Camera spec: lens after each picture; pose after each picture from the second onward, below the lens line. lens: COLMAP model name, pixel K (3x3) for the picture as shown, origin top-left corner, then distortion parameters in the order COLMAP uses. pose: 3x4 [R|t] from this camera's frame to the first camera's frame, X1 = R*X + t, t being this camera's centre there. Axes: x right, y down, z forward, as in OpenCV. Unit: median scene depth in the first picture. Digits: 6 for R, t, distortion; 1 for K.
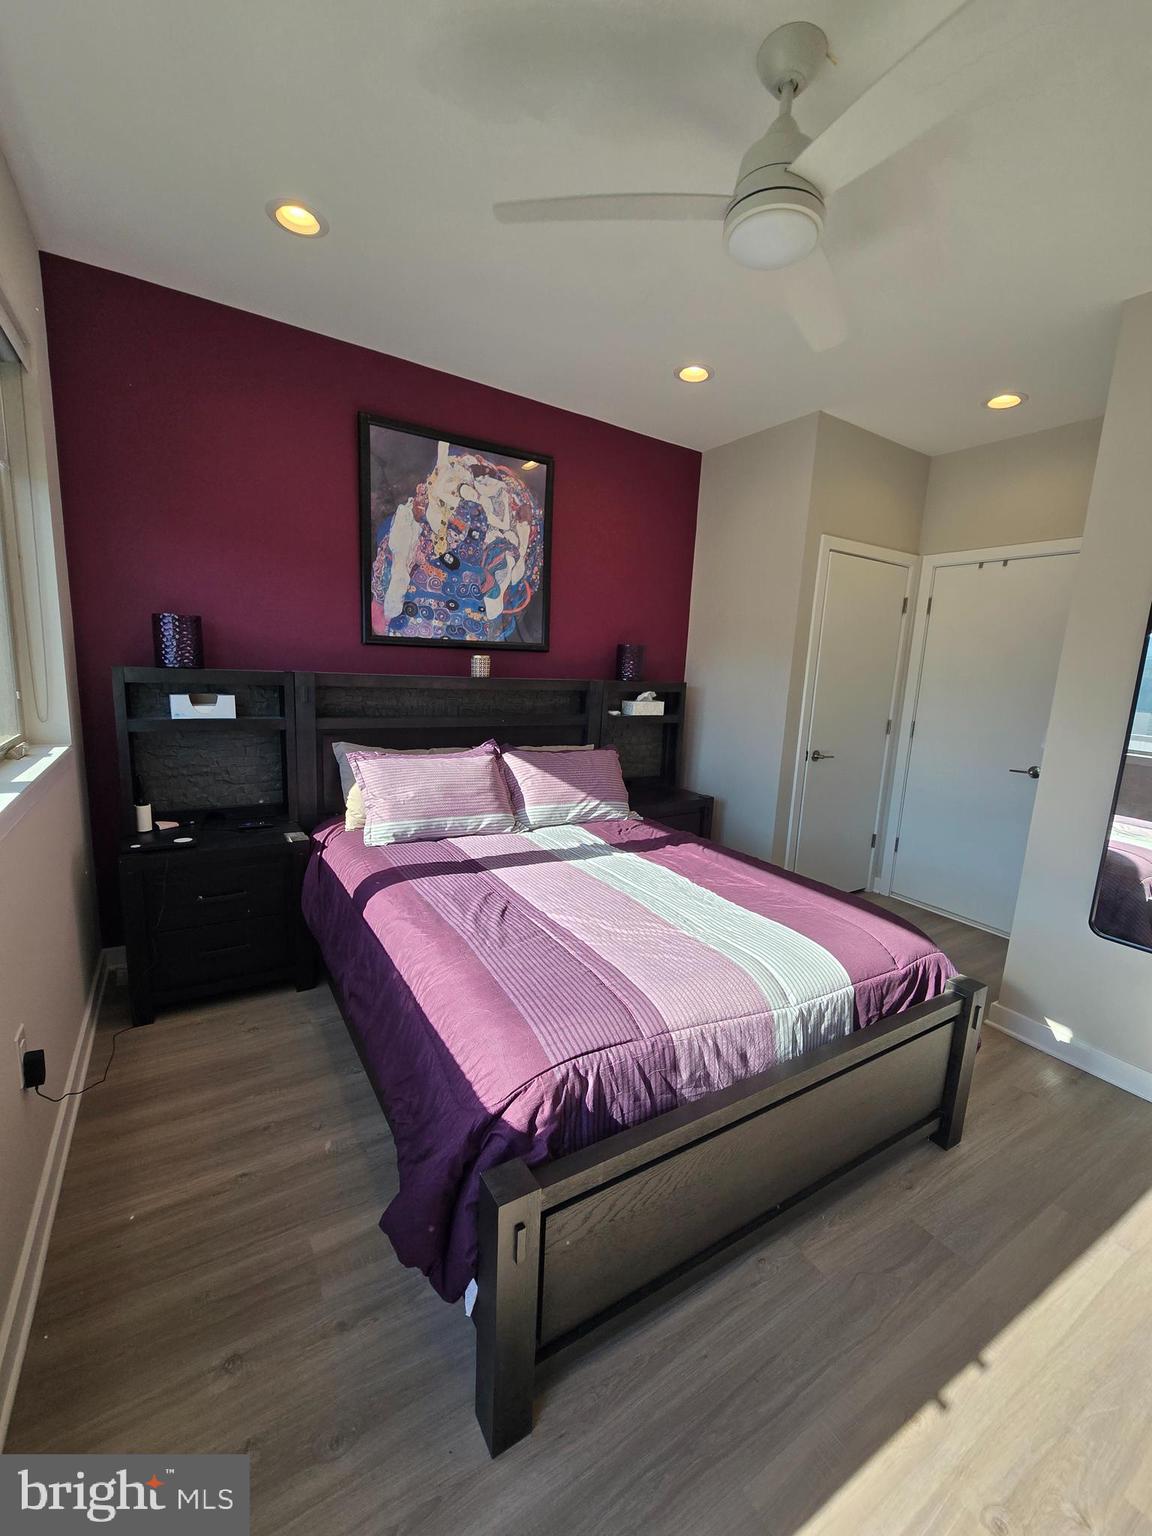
lens RADIAL K [[626.7, 0, 577.7], [0, 626.7, 769.2], [0, 0, 1]] dist [-0.001901, 0.001122]
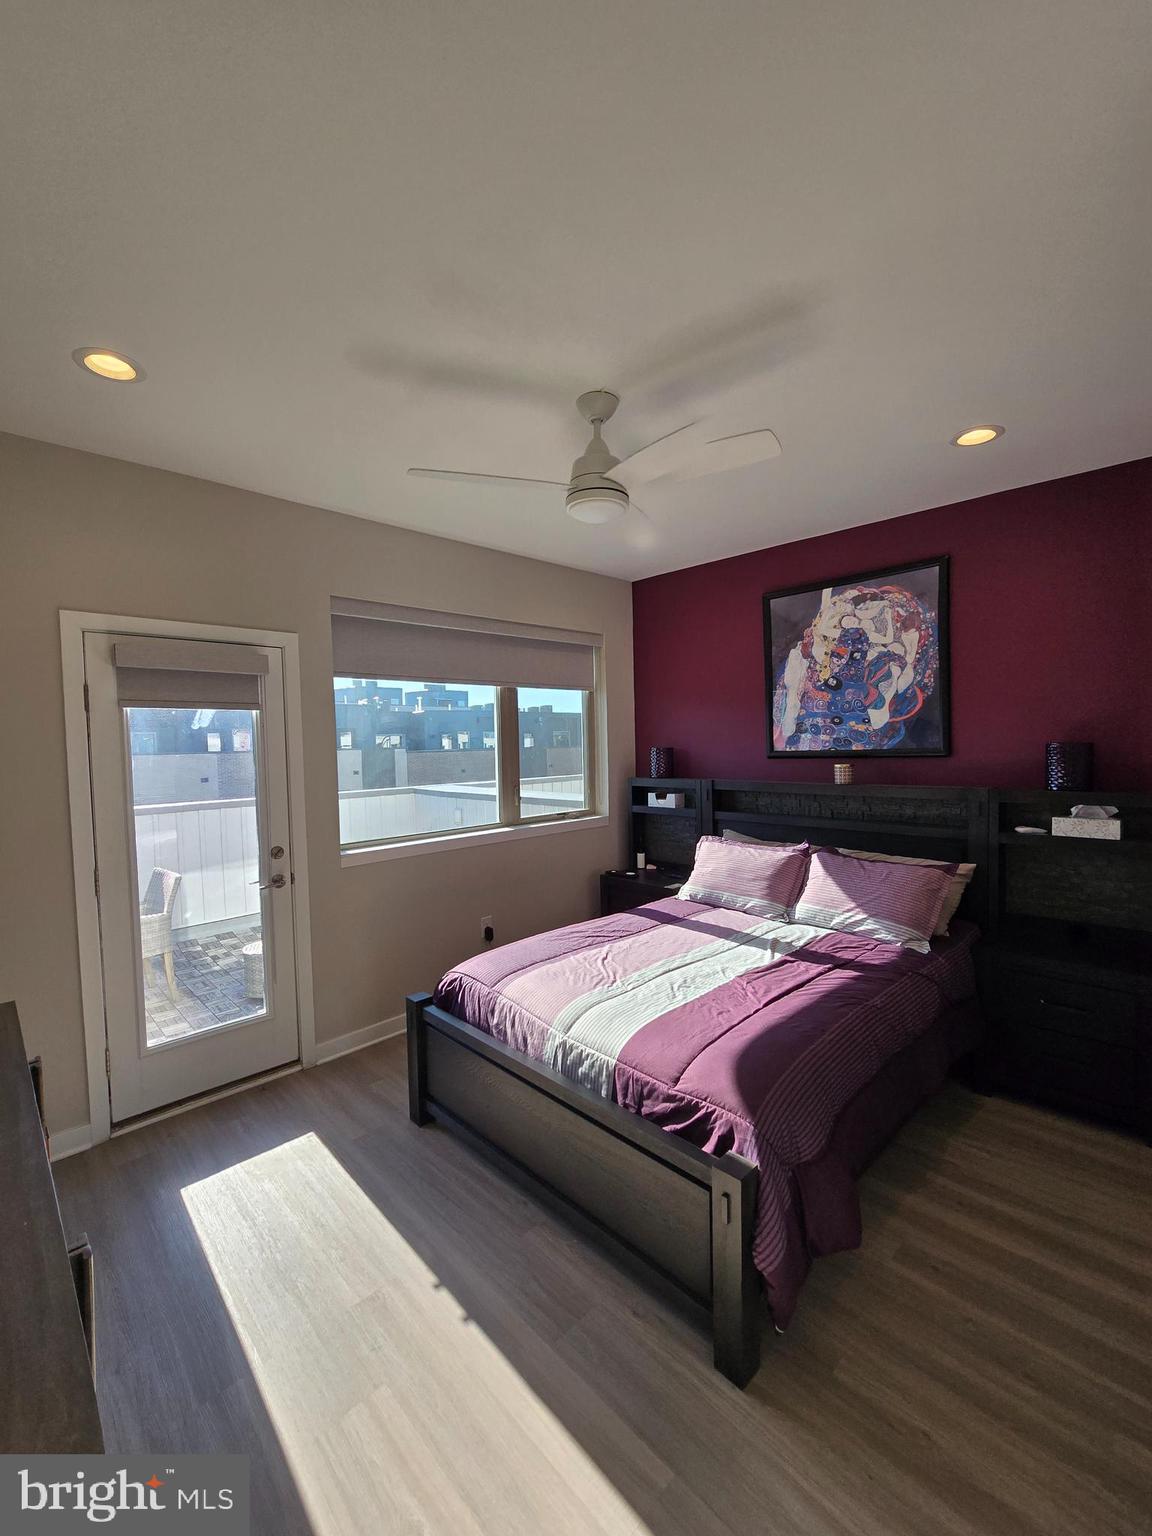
lens RADIAL K [[626.7, 0, 578.5], [0, 626.7, 767.9], [0, 0, 1]] dist [-0.001901, 0.001122]
pose [[0.218295, -0.013391, -0.975791, 0.830341], [-0.135240, 0.989843, -0.043839, -0.066513], [0.966467, 0.141535, 0.214266, 0.329527]]
